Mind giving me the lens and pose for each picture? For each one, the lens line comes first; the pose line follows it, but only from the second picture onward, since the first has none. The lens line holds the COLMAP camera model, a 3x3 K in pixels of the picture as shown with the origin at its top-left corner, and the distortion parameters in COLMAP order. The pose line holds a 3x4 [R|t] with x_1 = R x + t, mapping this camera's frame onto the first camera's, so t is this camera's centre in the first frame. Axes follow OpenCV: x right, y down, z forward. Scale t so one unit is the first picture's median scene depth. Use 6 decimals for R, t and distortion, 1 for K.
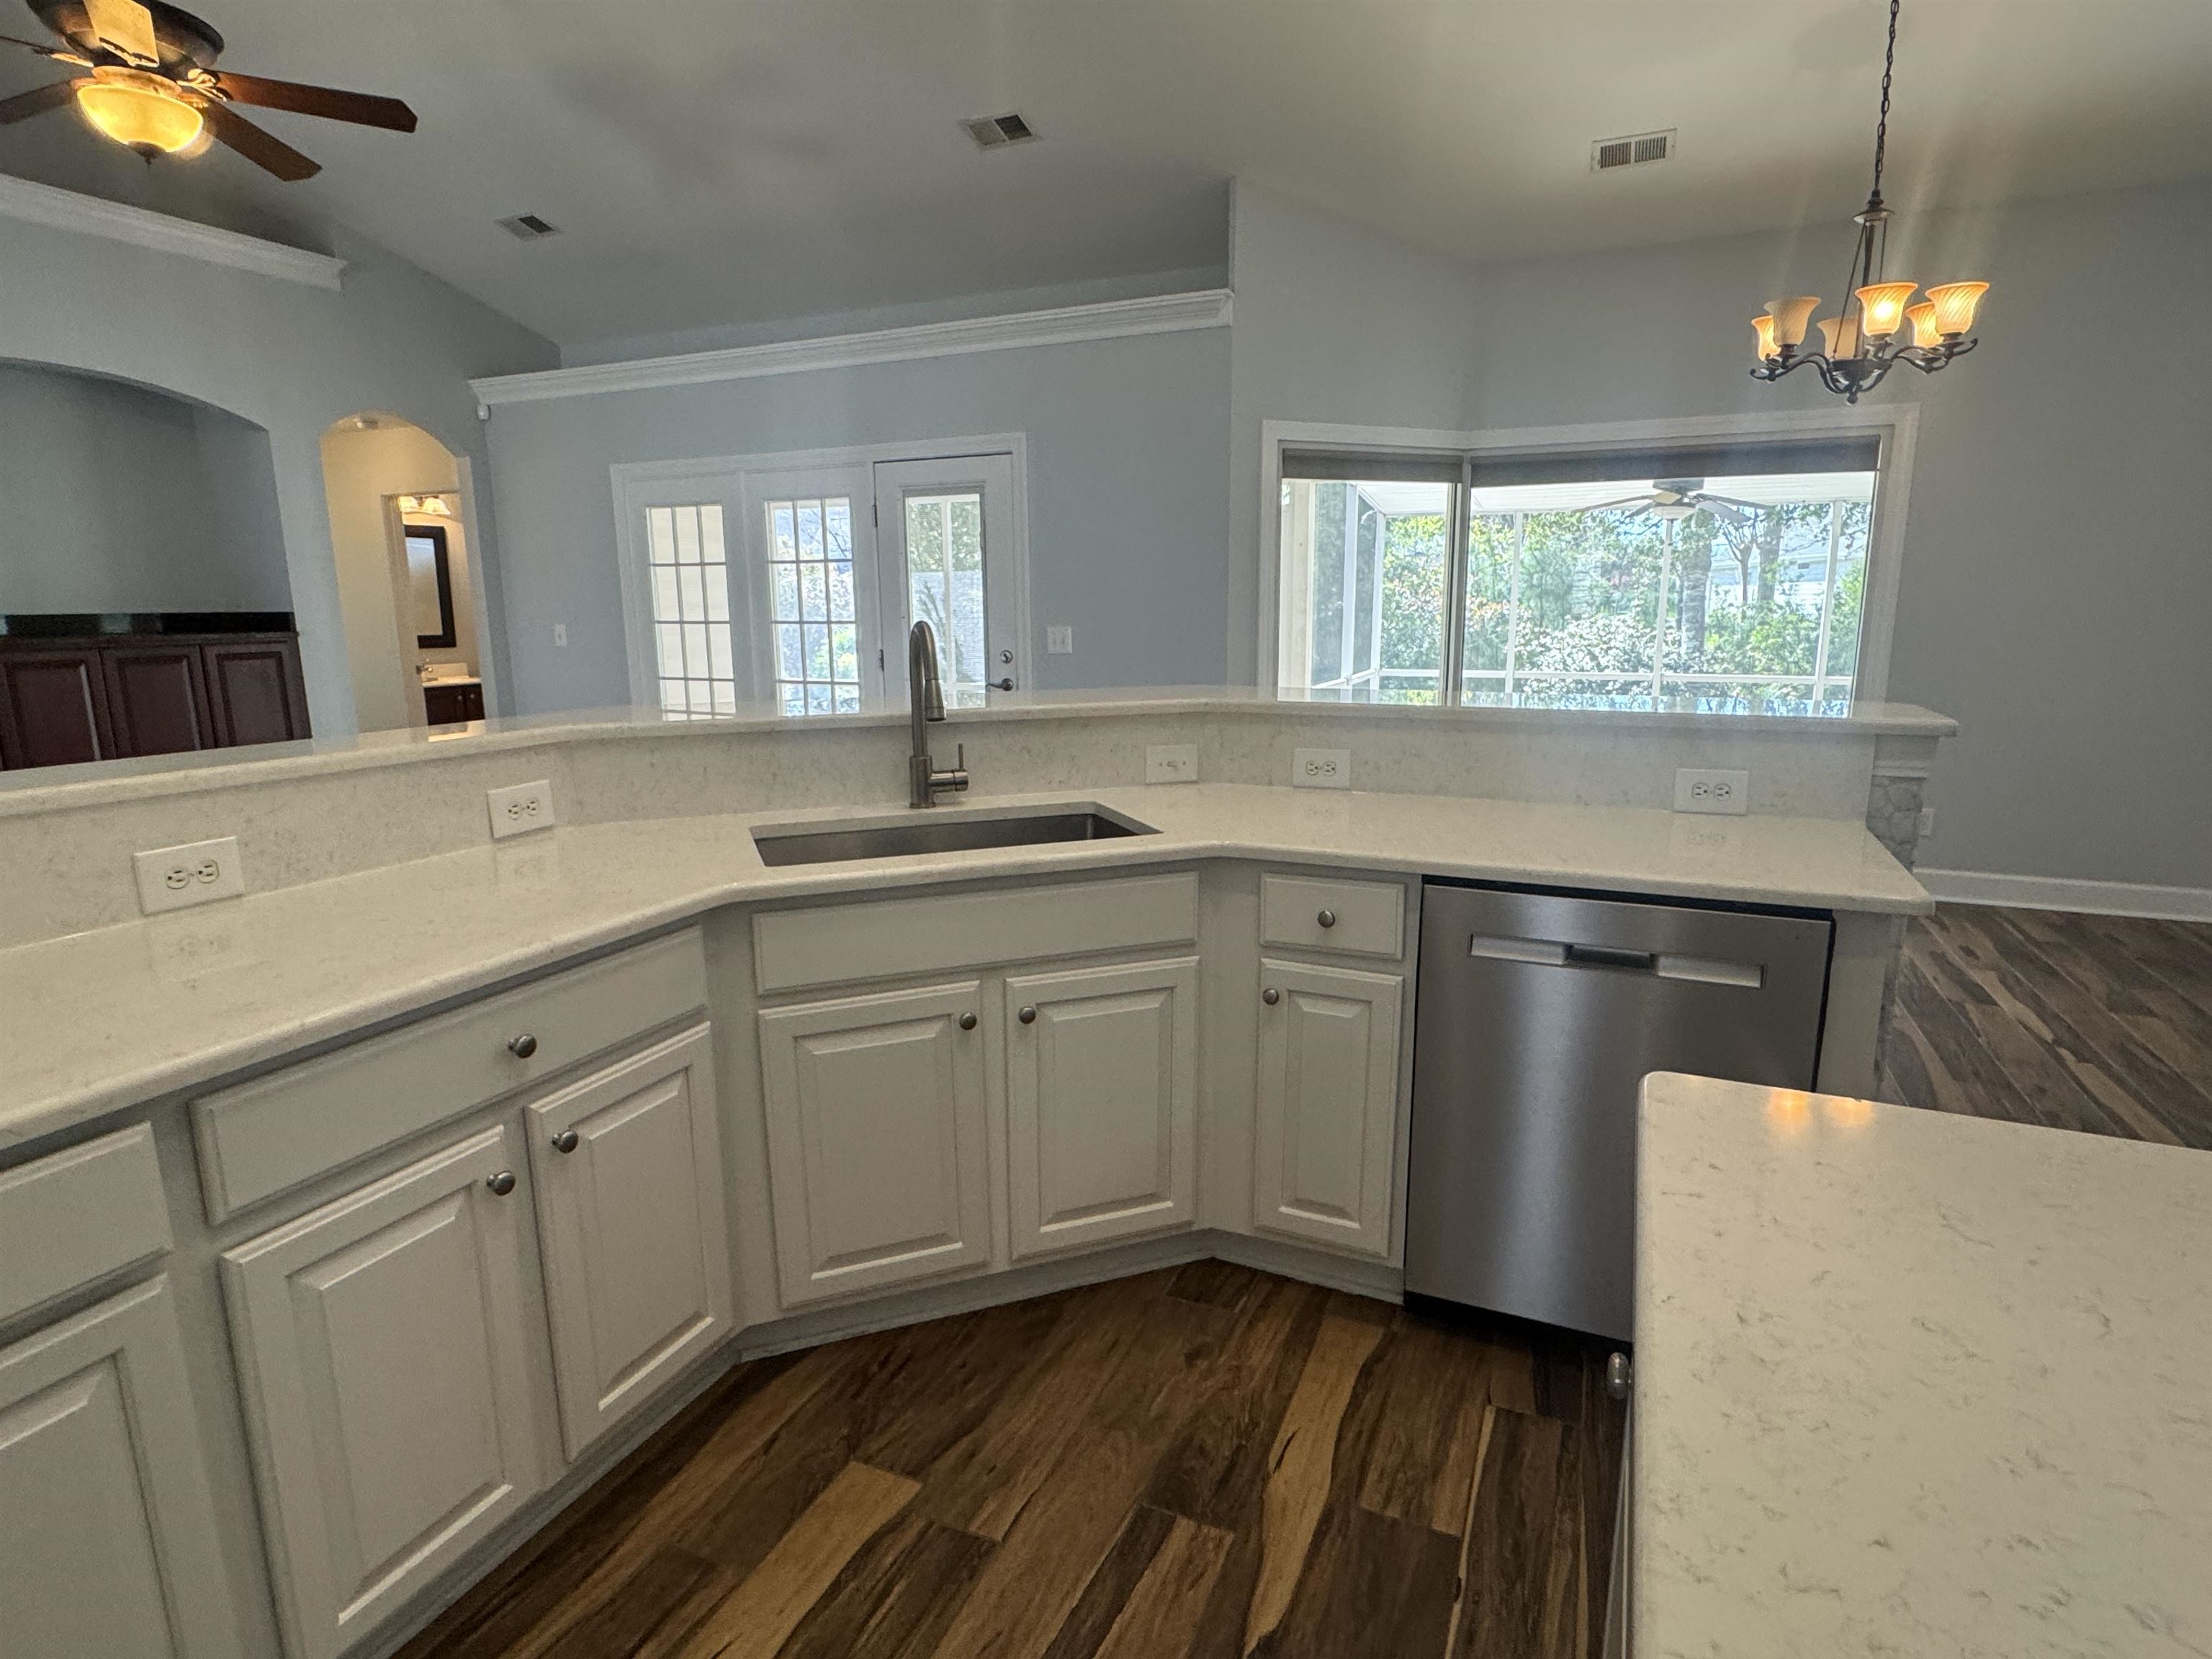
lens RADIAL K [[1158.0, 0, 1101.4], [0, 1158.0, 834.4], [0, 0, 1]] dist [-0.007549, 0.000131]
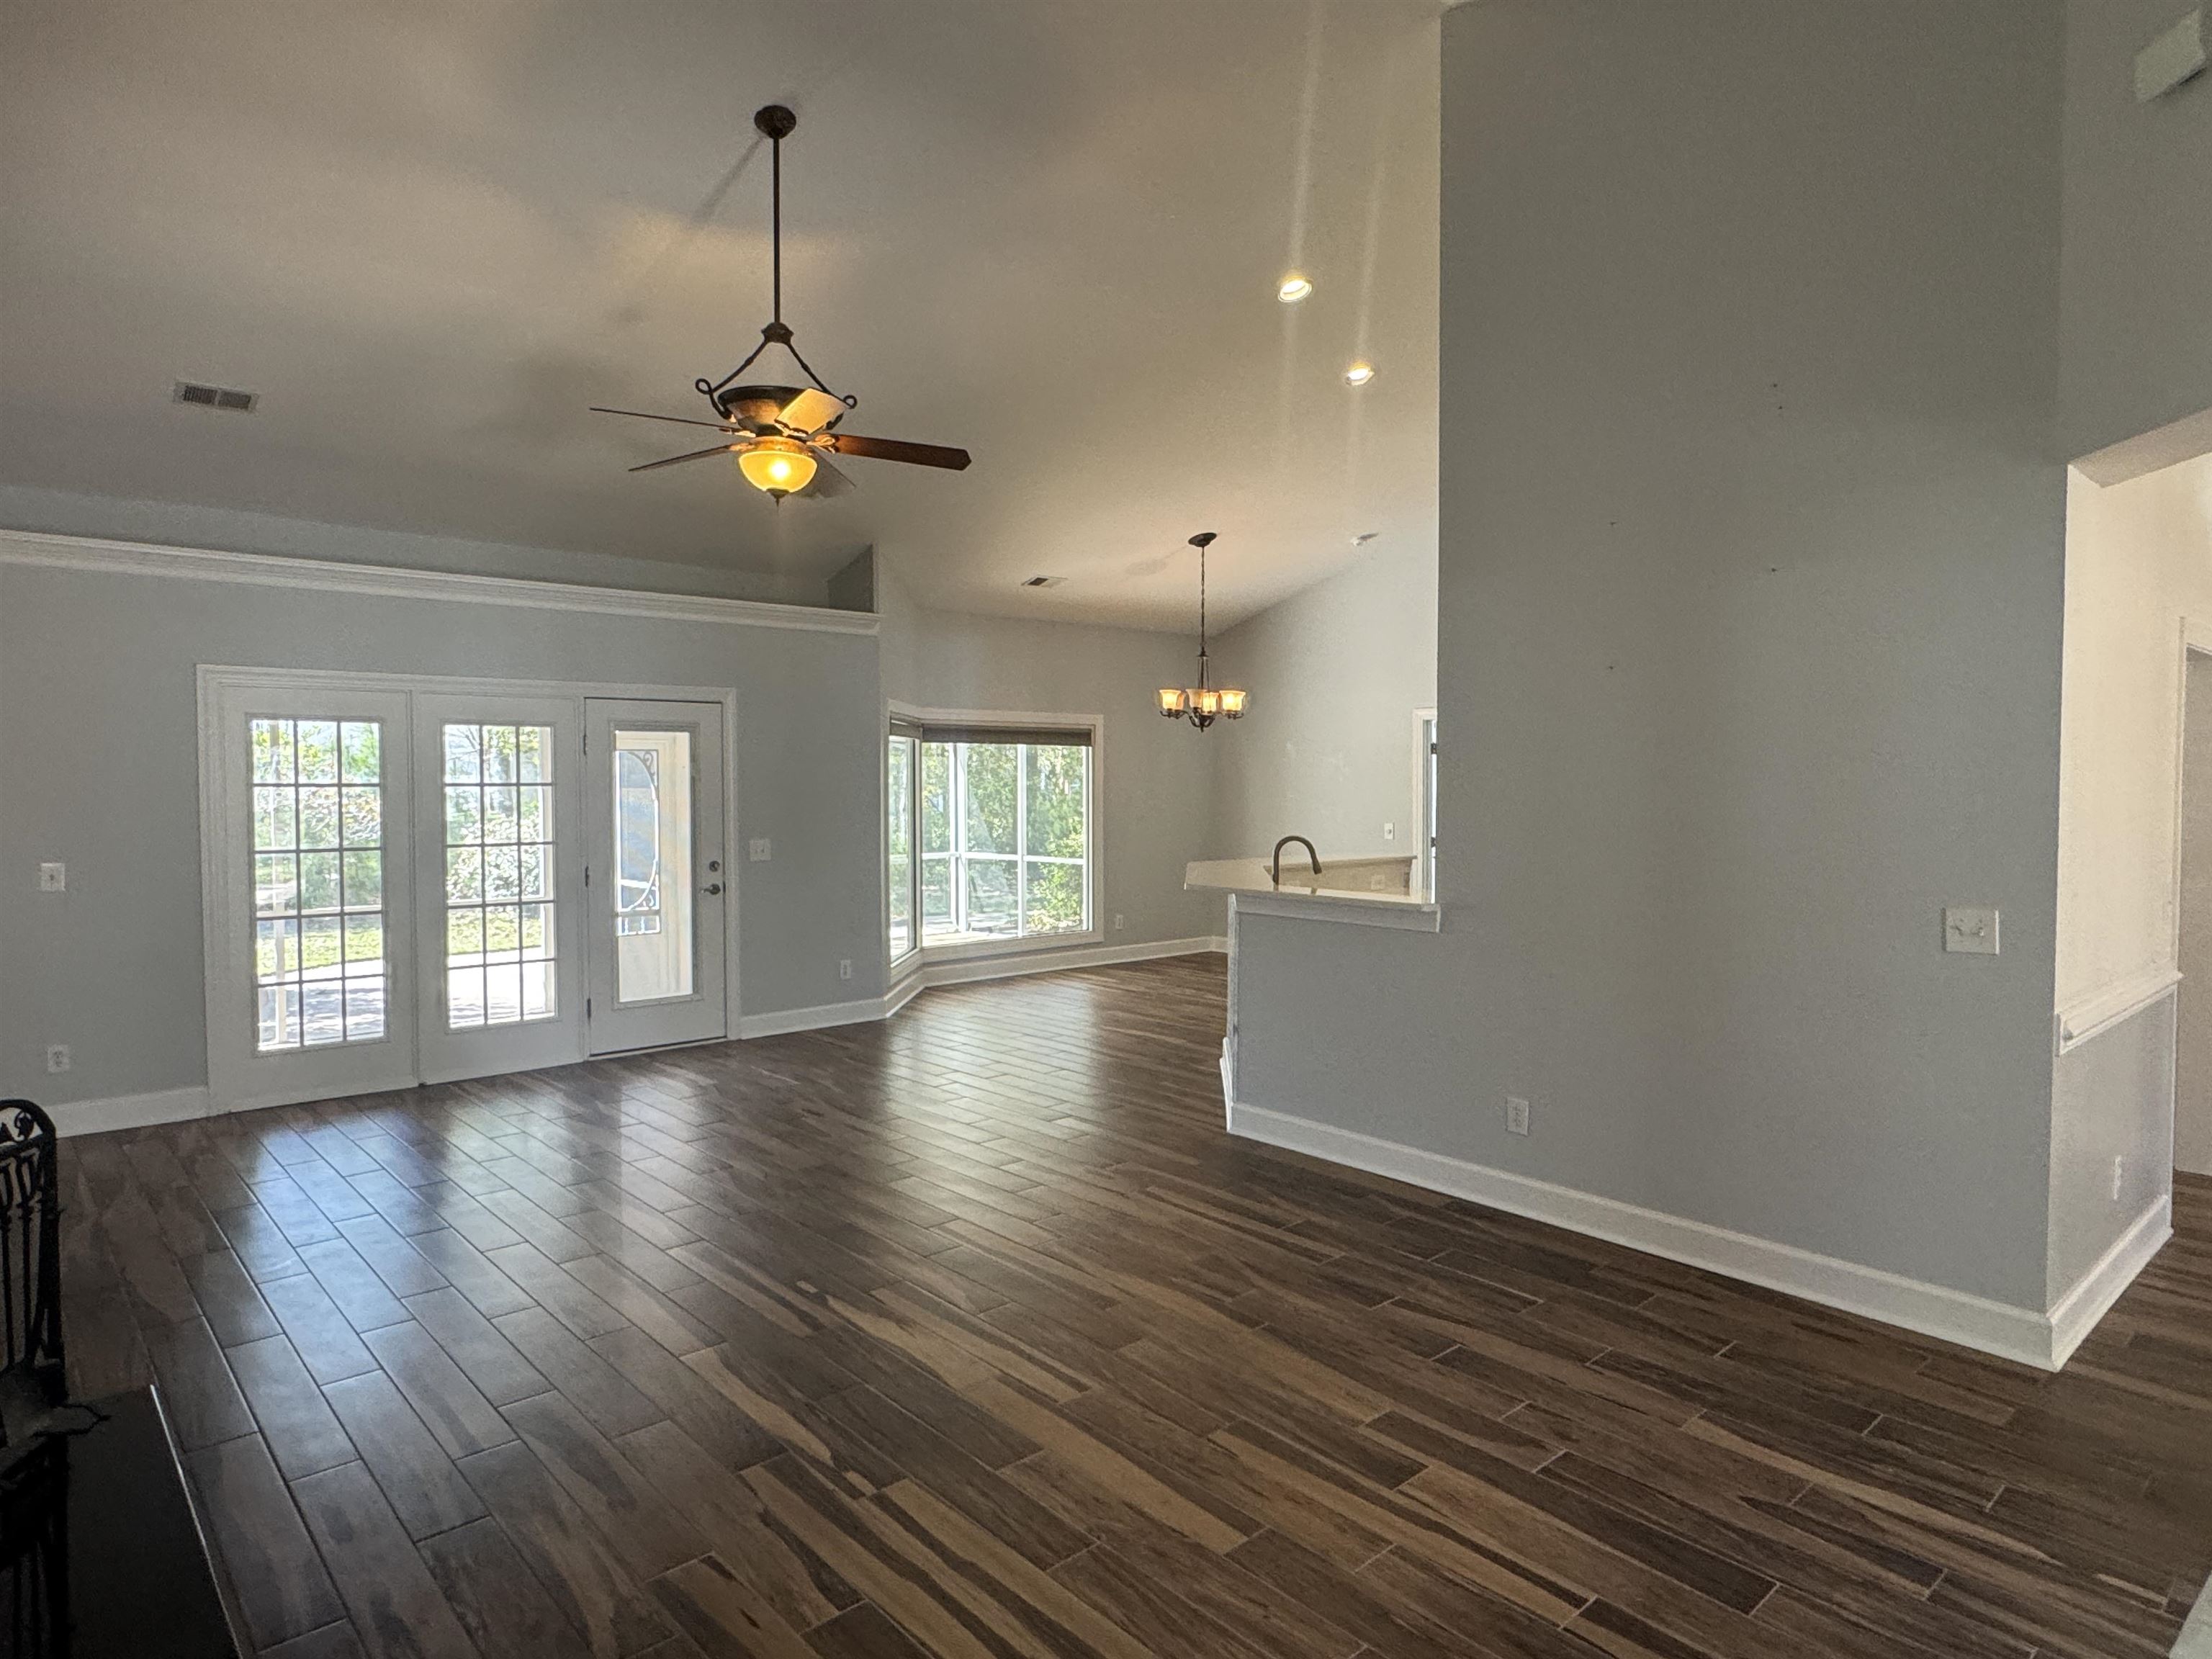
lens RADIAL K [[1282.9, 0, 1100.4], [0, 1282.9, 830.0], [0, 0, 1]] dist [0.000104, -0.000987]
pose [[0.418228, -0.027876, 0.907914, -1.271248], [0.178243, 0.982615, -0.051938, -0.057321], [-0.890682, 0.183551, 0.415926, 0.100537]]
